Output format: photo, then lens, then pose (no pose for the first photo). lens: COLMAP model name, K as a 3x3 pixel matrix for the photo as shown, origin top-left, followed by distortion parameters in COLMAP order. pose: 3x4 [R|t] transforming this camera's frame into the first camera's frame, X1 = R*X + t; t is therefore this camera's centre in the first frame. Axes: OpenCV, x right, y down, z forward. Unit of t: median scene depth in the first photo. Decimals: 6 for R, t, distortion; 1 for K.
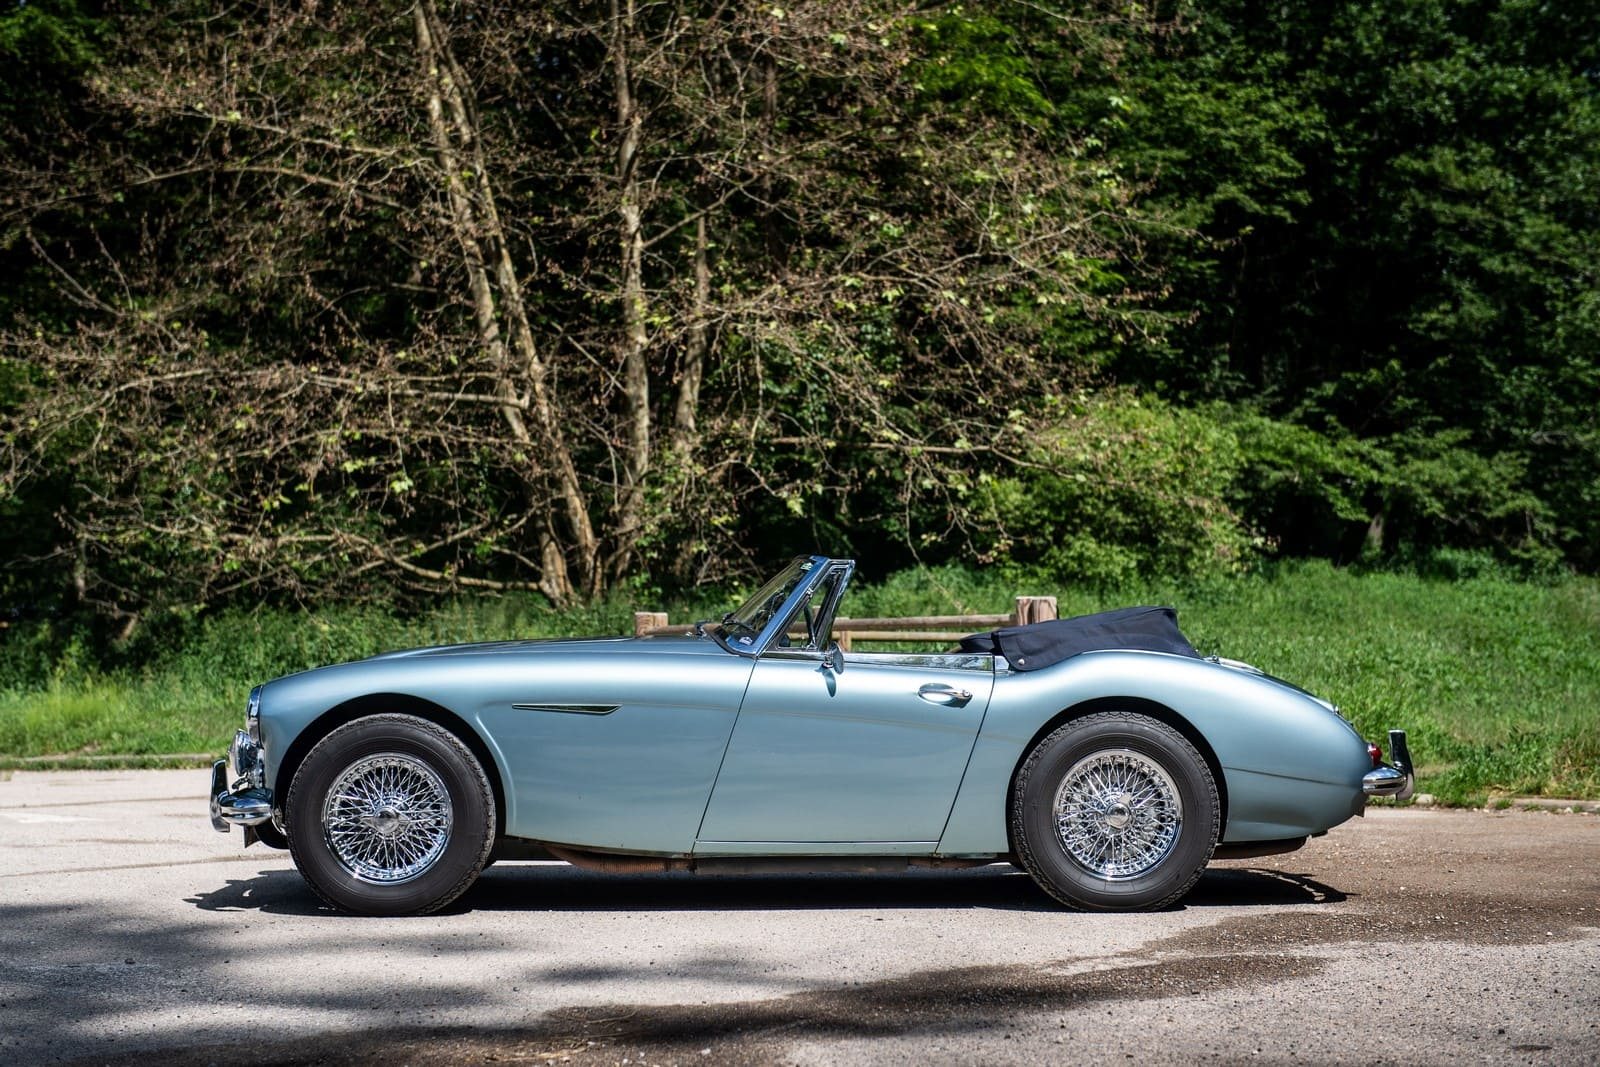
lens RADIAL K [[2440.8, 0, 799.9], [0, 2440.8, 568.9], [0, 0, 1]] dist [0.035060, -0.046021]
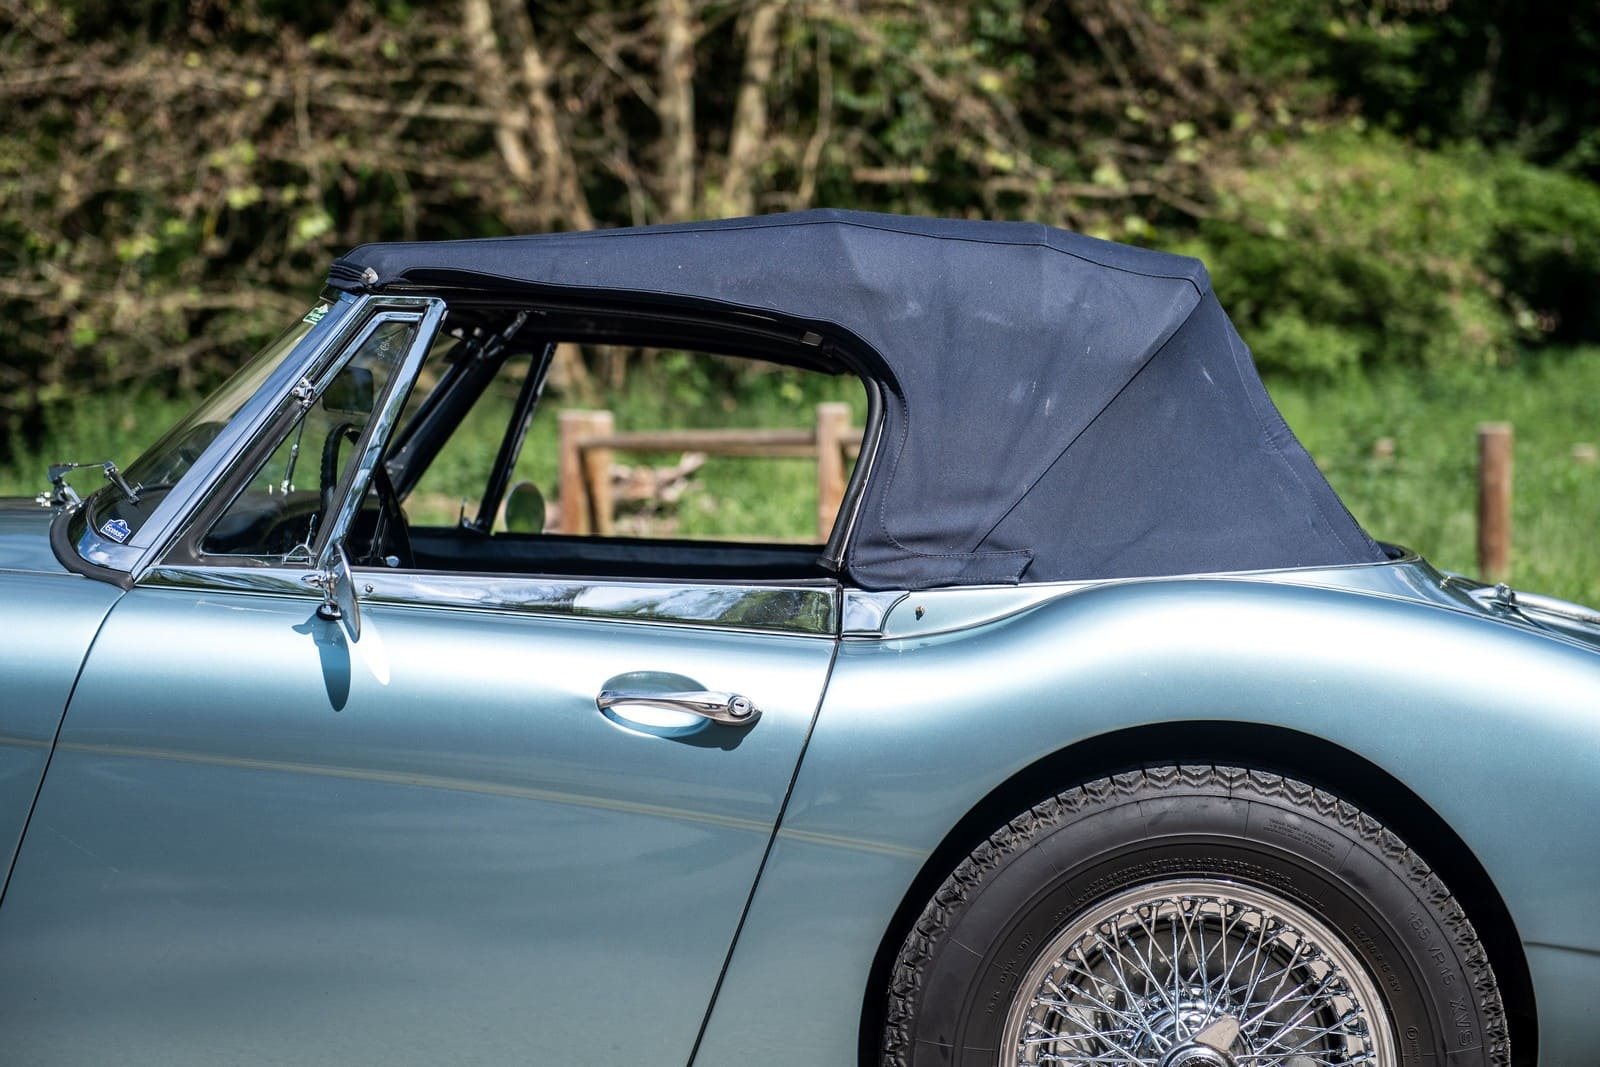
lens RADIAL K [[2771.5, 0, 801.1], [0, 2771.5, 574.2], [0, 0, 1]] dist [0.074057, -0.151038]
pose [[0.998019, 0.017615, -0.060402, 0.029314], [-0.012819, 0.996802, 0.078881, 0.001131], [0.061599, -0.077951, 0.995052, 0.187608]]
